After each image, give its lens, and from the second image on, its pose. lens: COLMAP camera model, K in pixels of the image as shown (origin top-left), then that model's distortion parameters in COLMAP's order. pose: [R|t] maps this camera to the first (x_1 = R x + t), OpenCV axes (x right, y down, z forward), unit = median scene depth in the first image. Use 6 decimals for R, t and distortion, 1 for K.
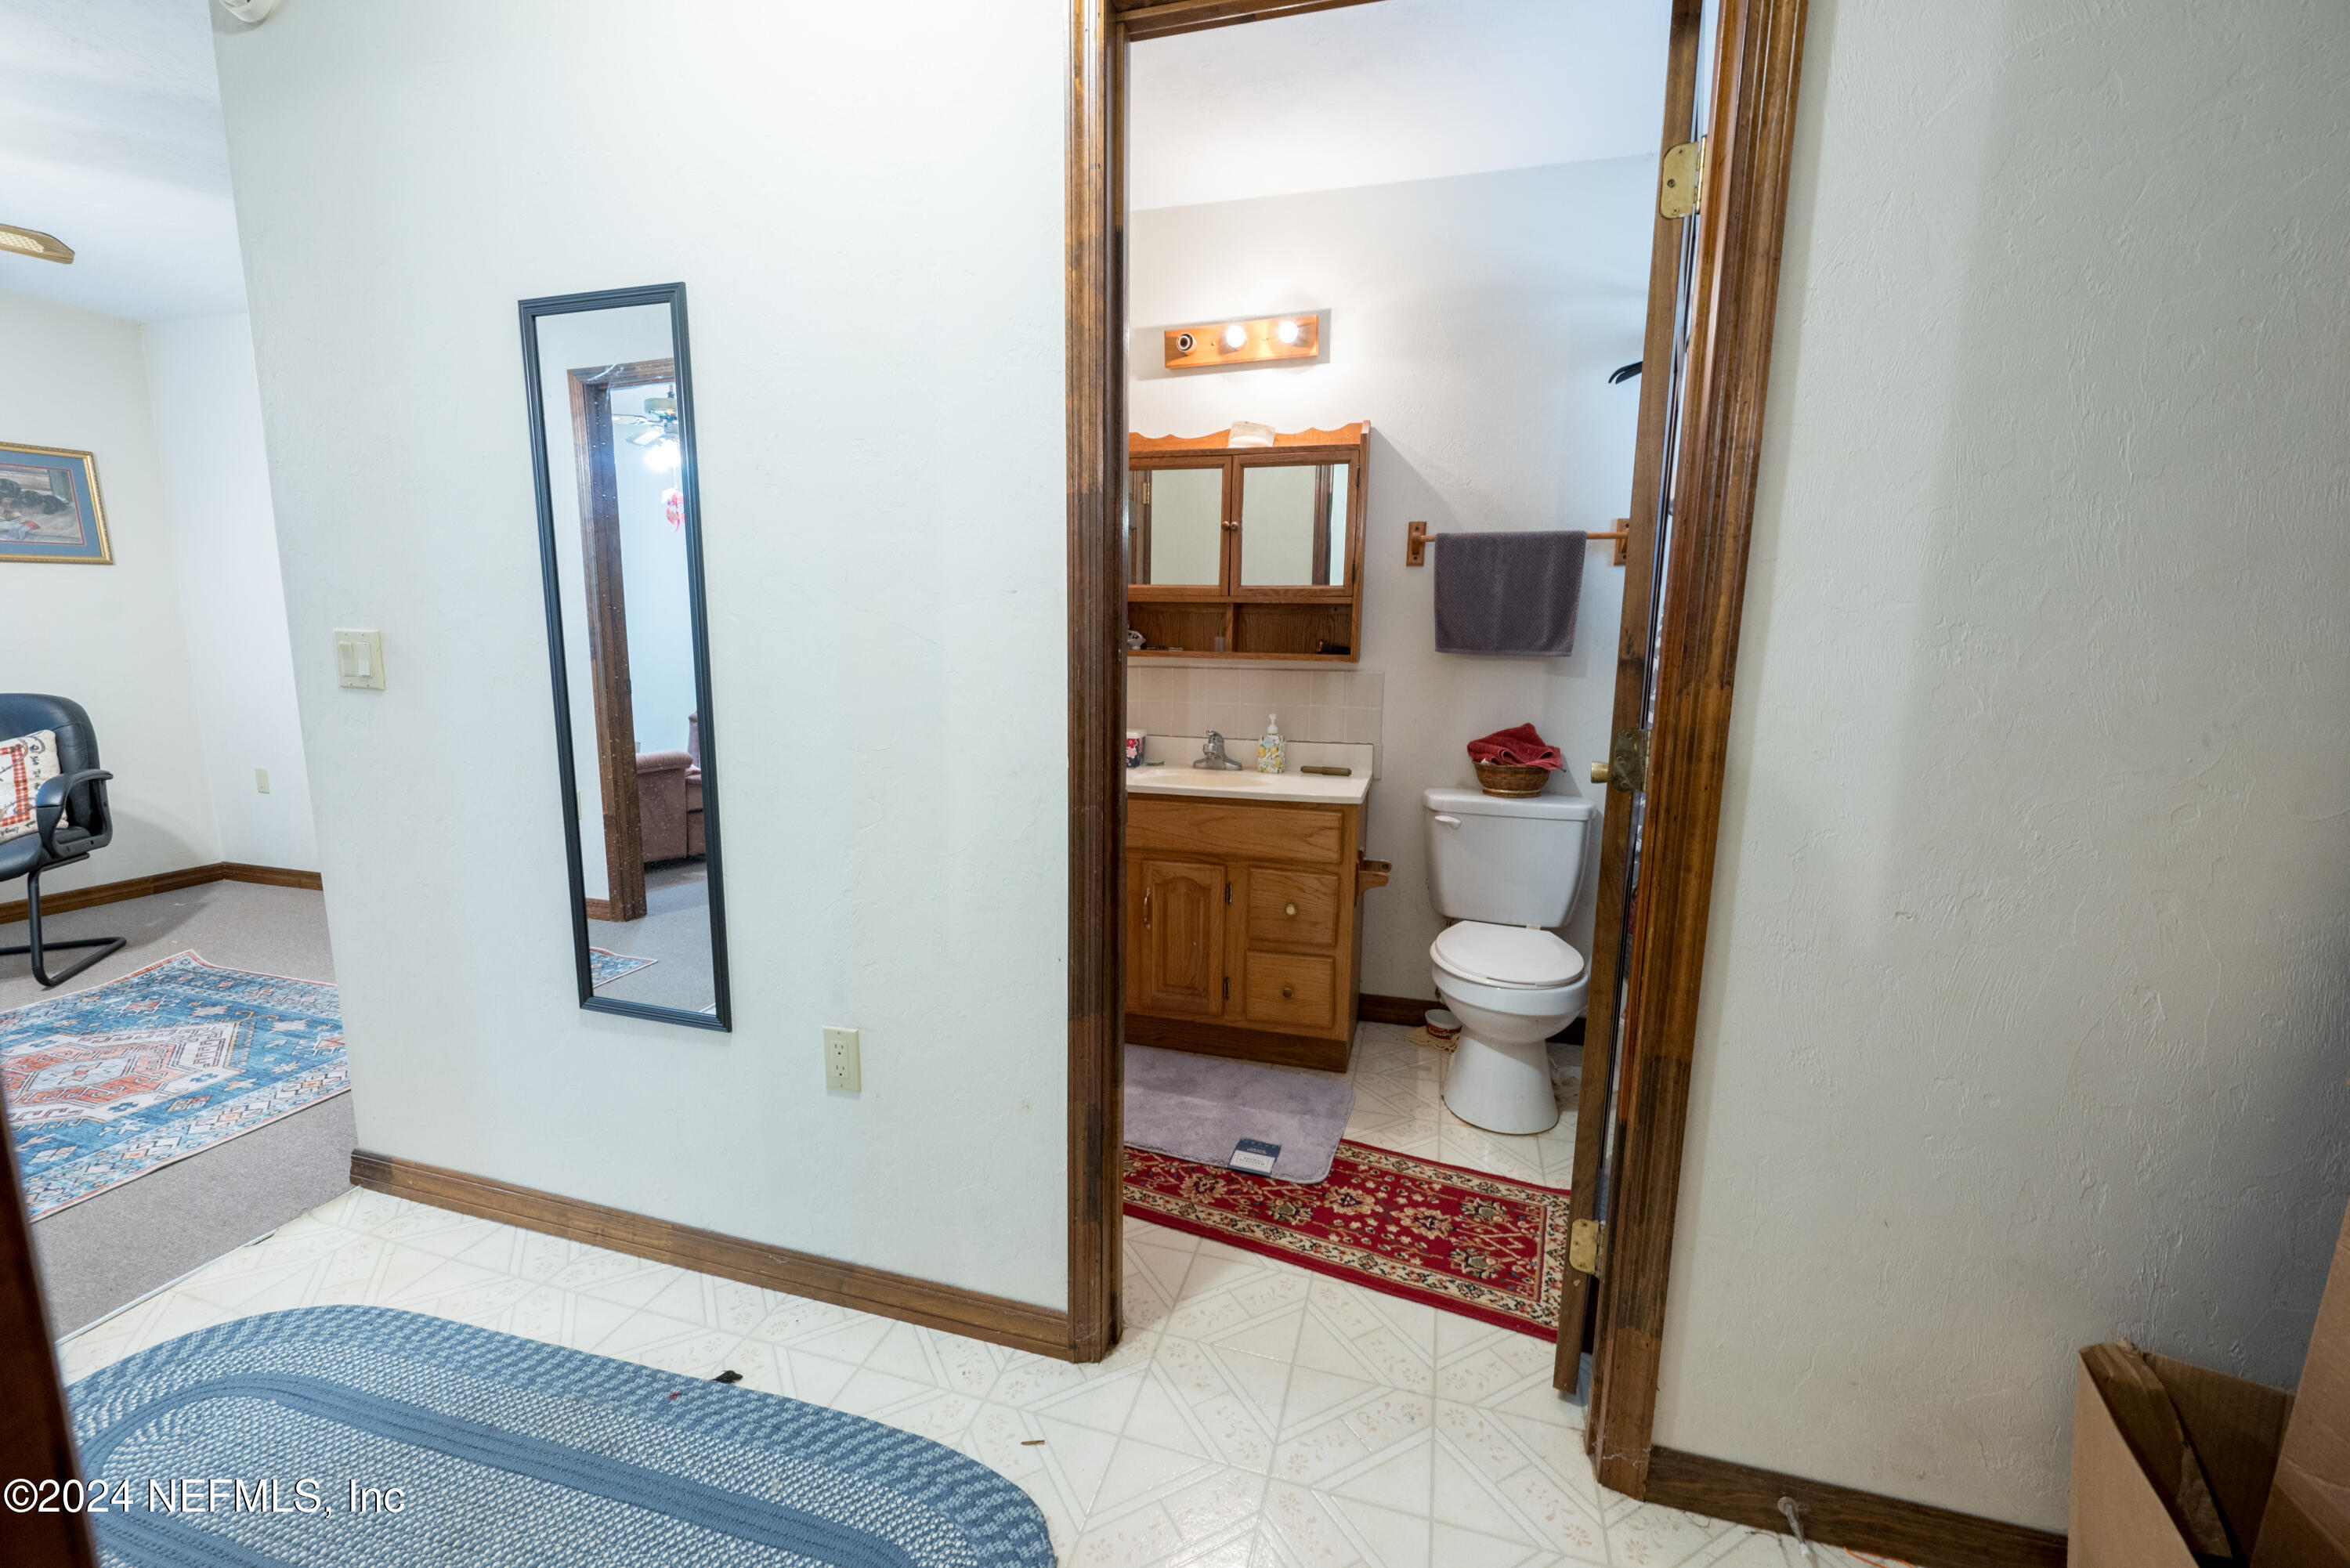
lens RADIAL K [[948.1, 0, 1164.2], [0, 948.1, 783.8], [0, 0, 1]] dist [0.000879, 0.000072]
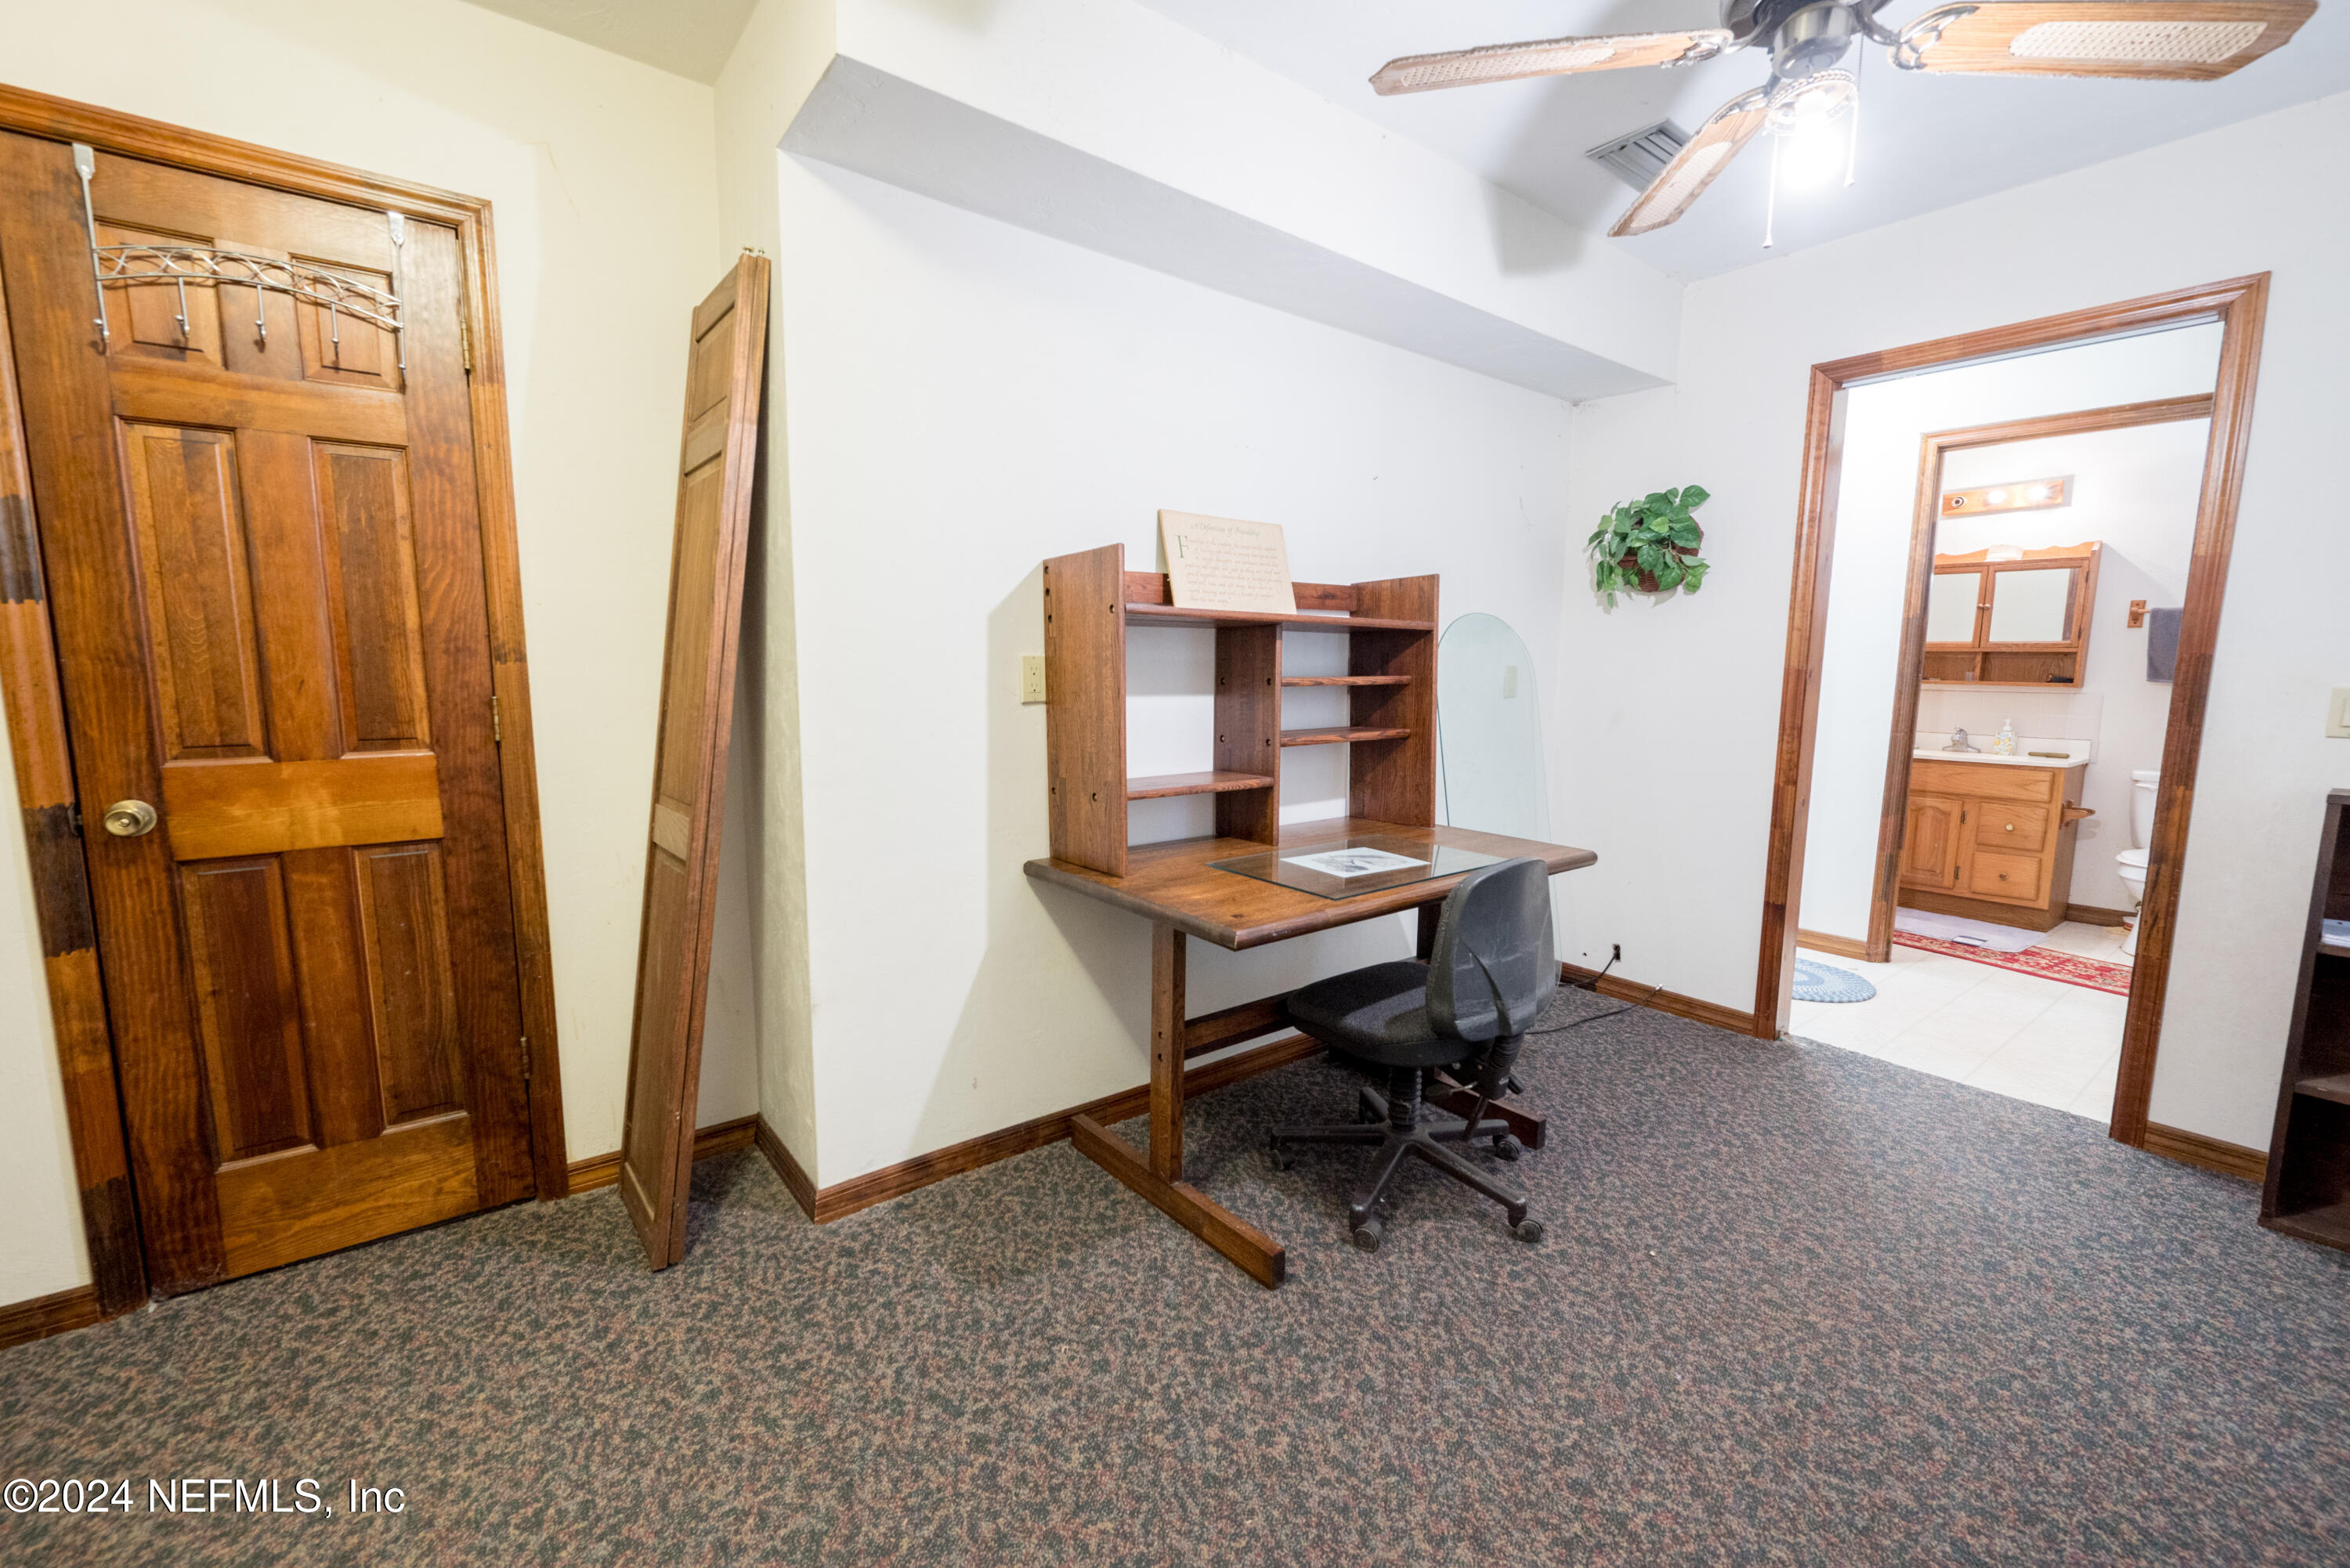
lens RADIAL K [[948.1, 0, 1170.1], [0, 948.1, 771.7], [0, 0, 1]] dist [0.000879, 0.000072]
pose [[0.802823, 0.071197, -0.591951, -0.076530], [-0.098951, 0.994986, -0.014527, 0.199643], [0.587949, 0.070237, 0.805843, -1.255279]]
